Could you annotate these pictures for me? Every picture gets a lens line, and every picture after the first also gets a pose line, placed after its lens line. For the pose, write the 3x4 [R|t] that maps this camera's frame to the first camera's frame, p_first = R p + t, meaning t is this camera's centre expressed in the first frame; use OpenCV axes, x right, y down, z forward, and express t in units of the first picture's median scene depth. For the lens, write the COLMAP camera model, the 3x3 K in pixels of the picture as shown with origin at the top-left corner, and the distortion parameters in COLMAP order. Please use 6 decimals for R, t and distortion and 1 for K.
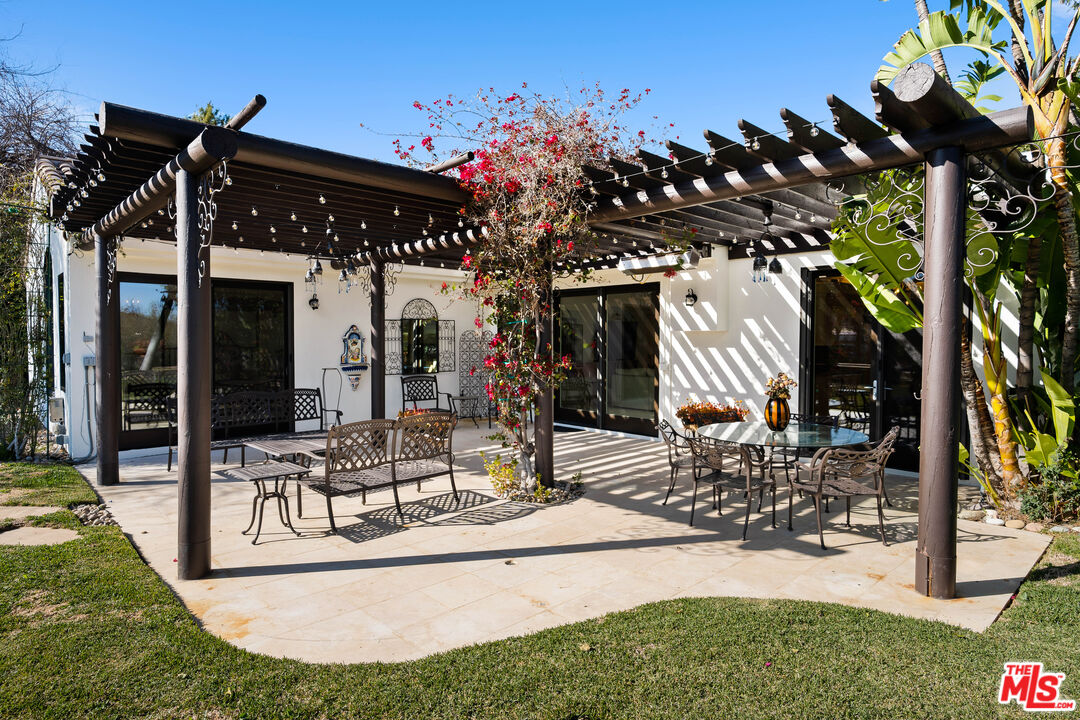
lens RADIAL K [[610.4, 0, 538.9], [0, 610.4, 359.9], [0, 0, 1]] dist [-0.006752, -0.000301]
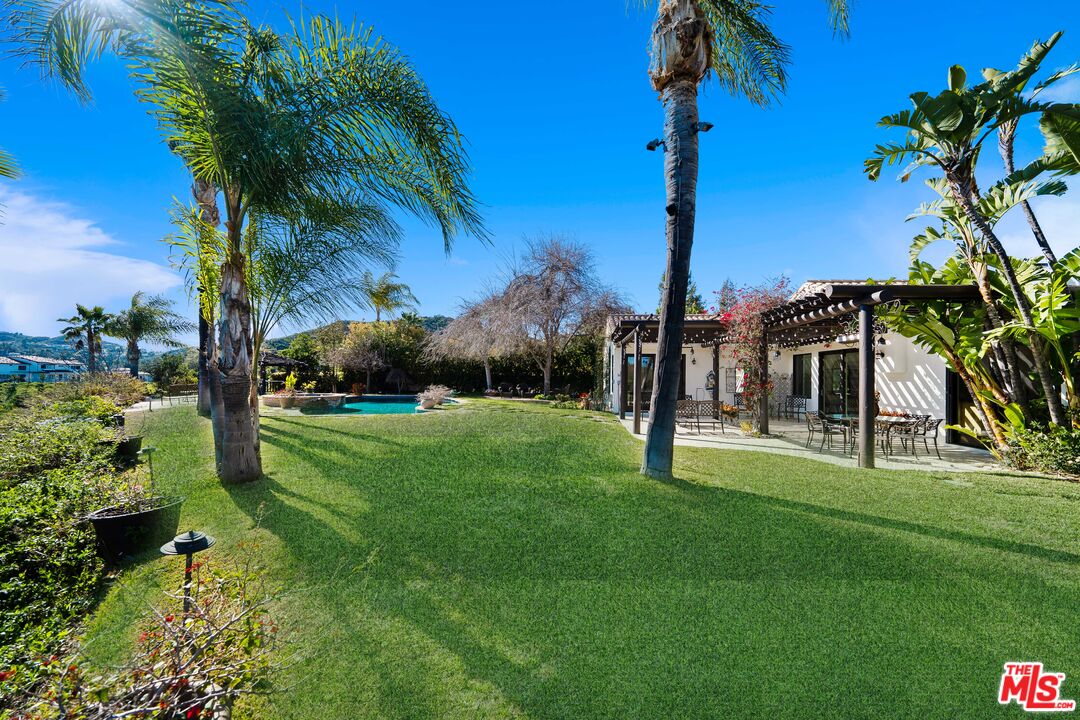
lens RADIAL K [[610.4, 0, 540.0], [0, 610.4, 363.0], [0, 0, 1]] dist [-0.006752, -0.000301]
pose [[0.697560, -0.014991, -0.716369, 1.030641], [-0.033337, 0.998019, -0.053347, 0.068940], [0.715750, 0.061094, 0.695679, -1.244672]]
